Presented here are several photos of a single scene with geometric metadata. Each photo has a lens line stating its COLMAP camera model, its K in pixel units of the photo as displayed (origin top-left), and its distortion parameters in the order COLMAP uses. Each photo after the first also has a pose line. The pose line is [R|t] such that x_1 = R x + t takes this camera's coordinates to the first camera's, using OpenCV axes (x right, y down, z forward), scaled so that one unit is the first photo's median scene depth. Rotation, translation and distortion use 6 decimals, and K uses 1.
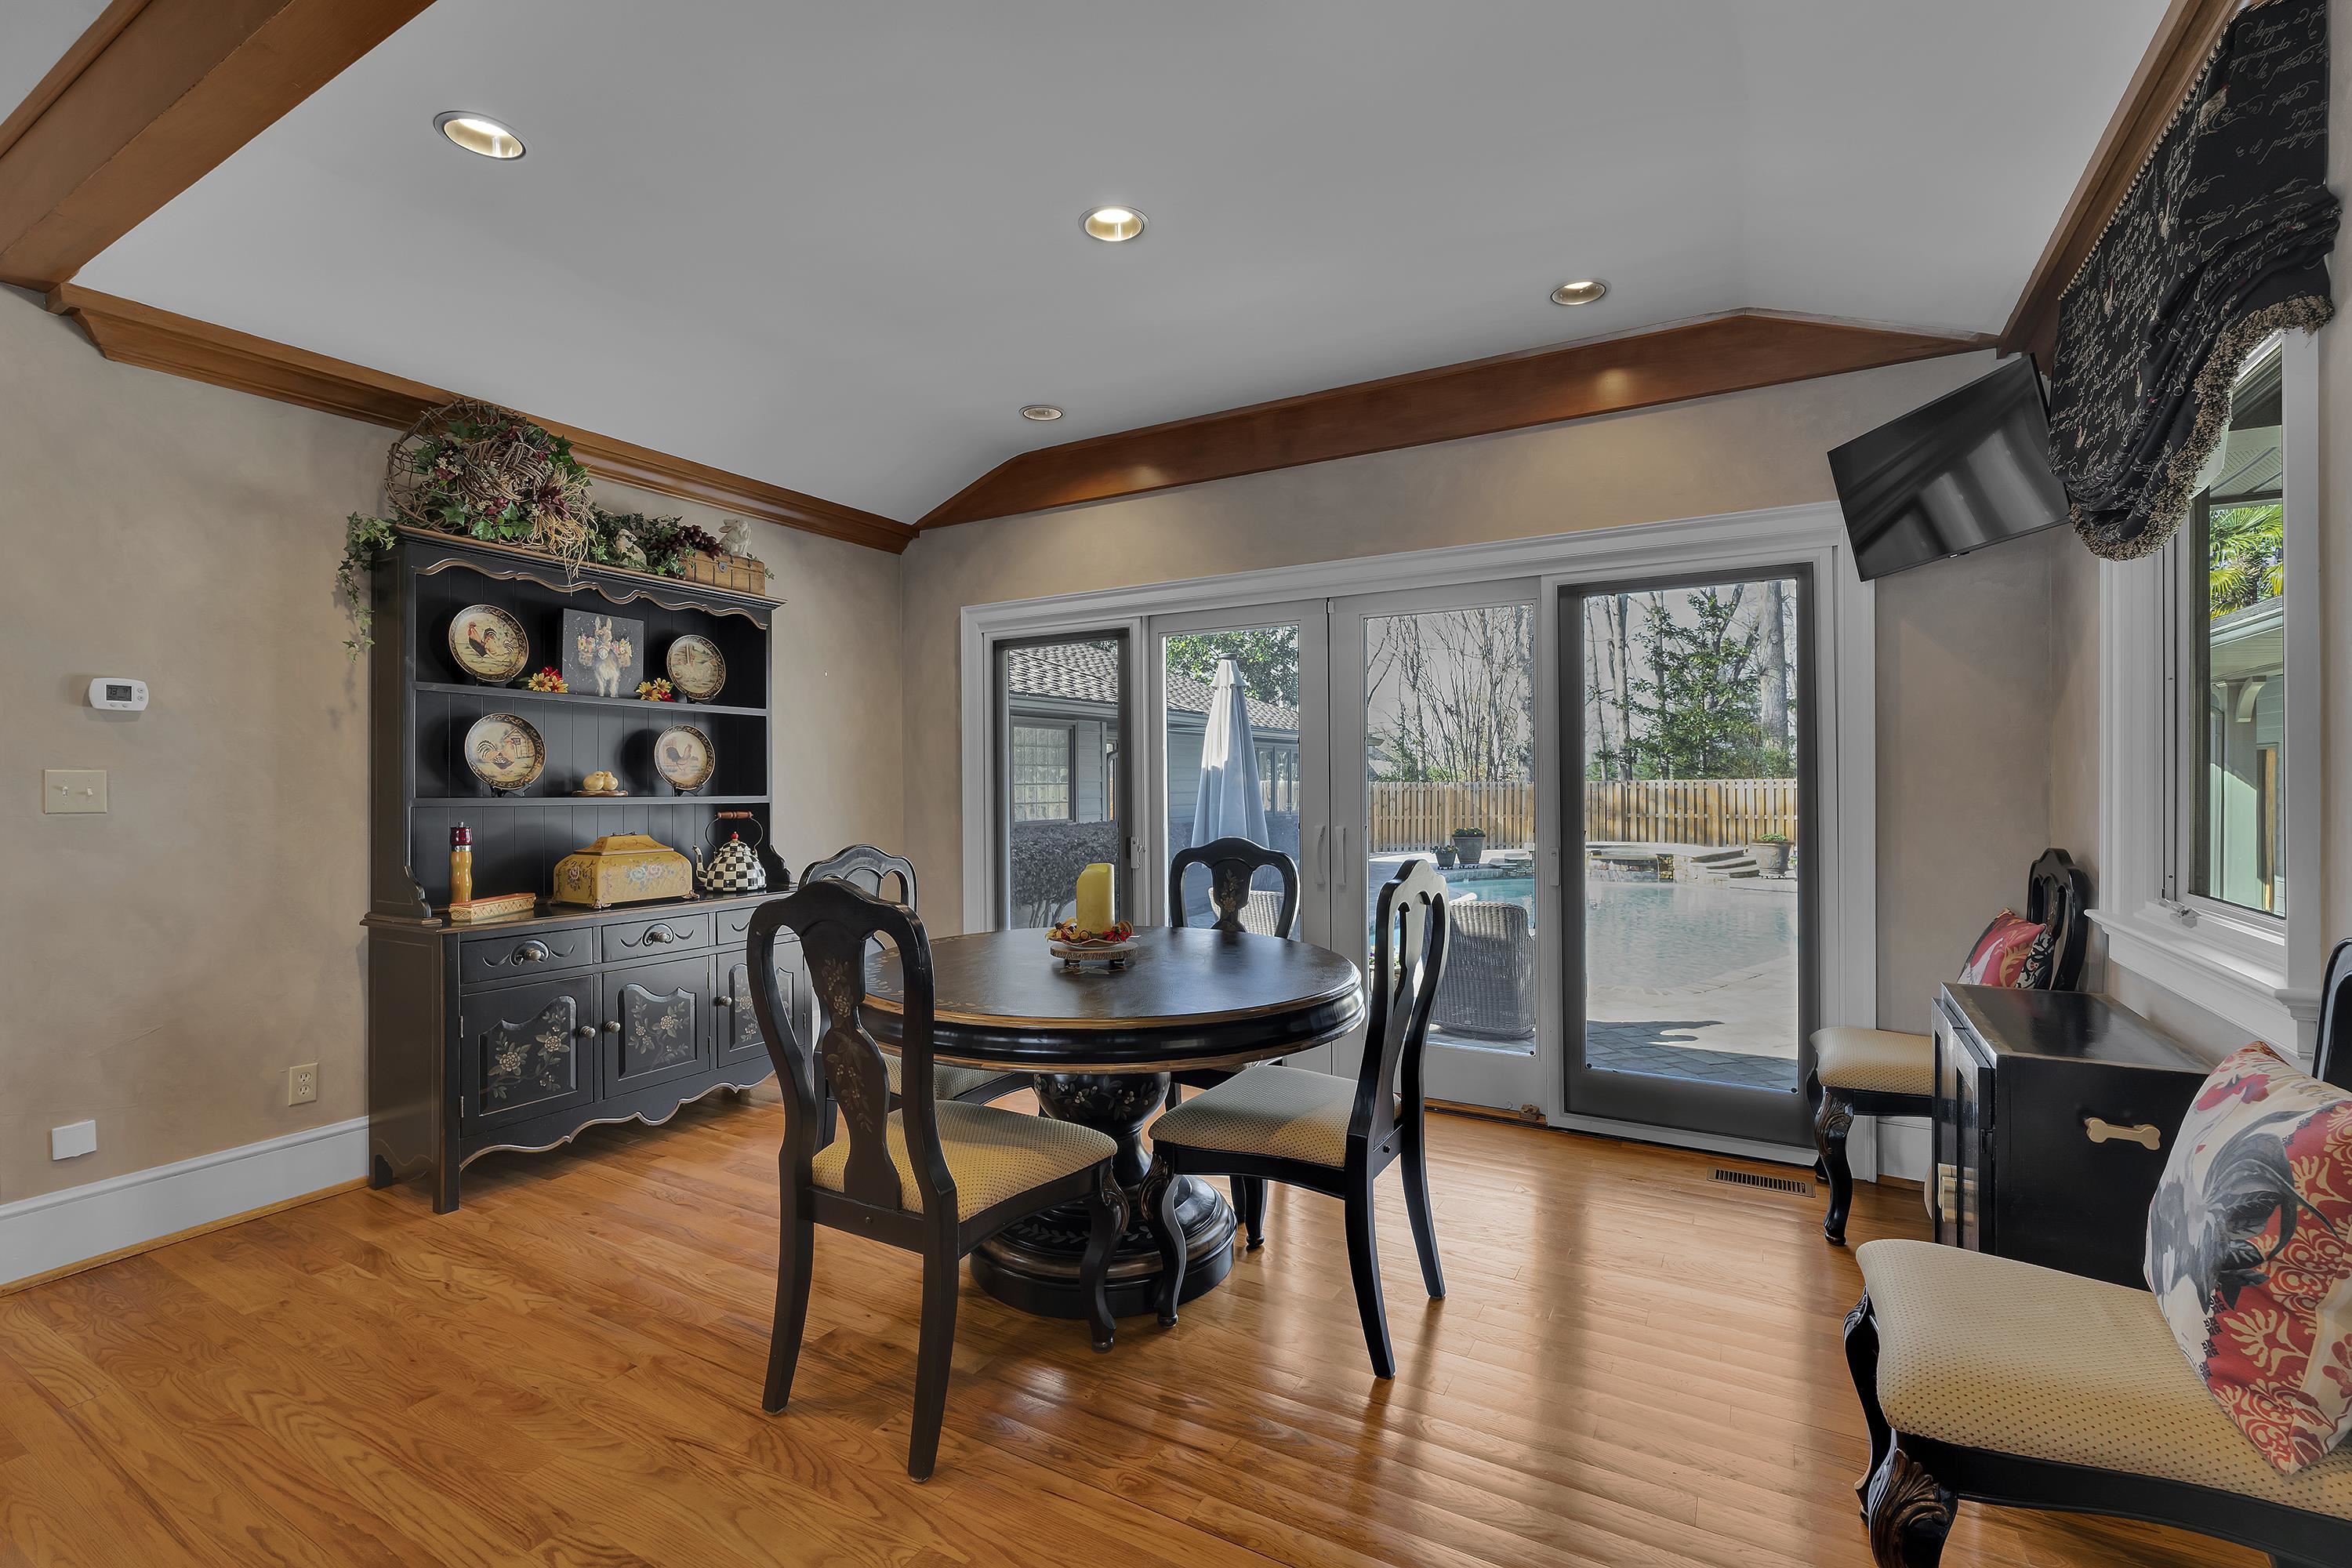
lens RADIAL K [[1044.2, 0, 1176.0], [0, 1044.2, 784.0], [0, 0, 1]] dist [-0.003047, 0.000638]
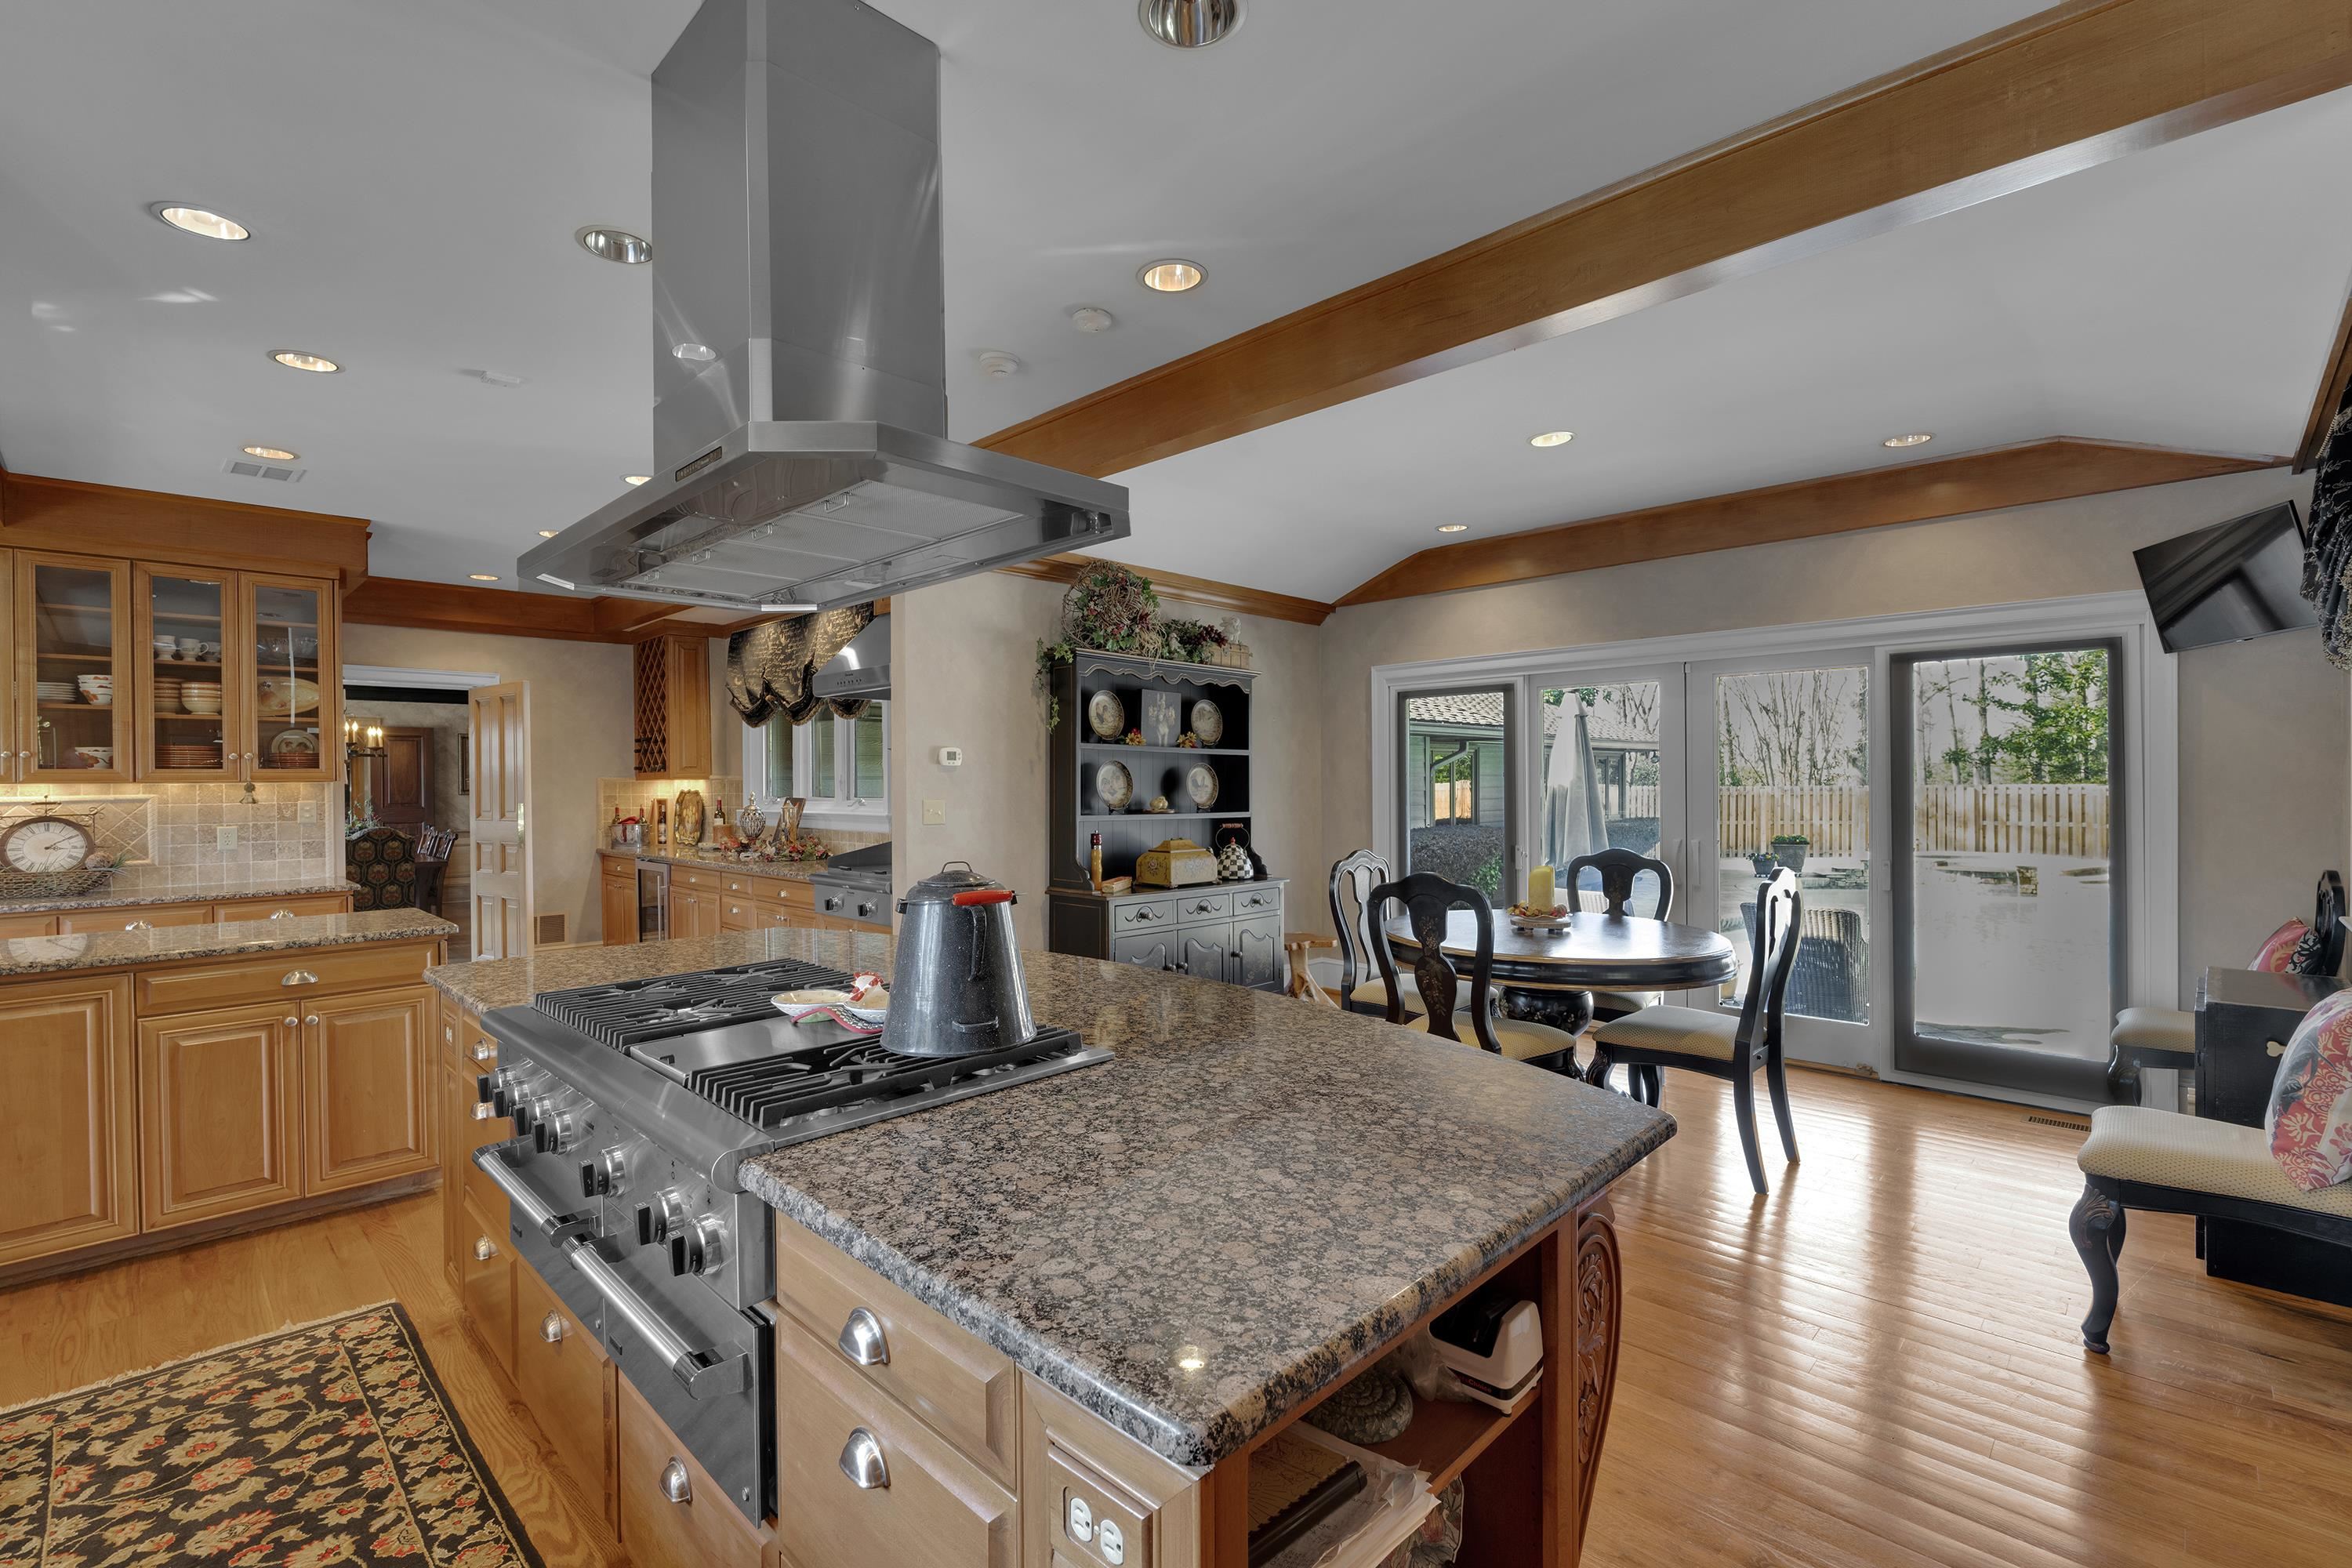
lens RADIAL K [[1044.2, 0, 1176.0], [0, 1044.2, 784.0], [0, 0, 1]] dist [-0.003047, 0.000638]
pose [[0.967888, 0.002145, -0.251371, -0.153135], [-0.001919, 0.999998, 0.001145, -0.031629], [0.251373, -0.000626, 0.967890, -0.438878]]
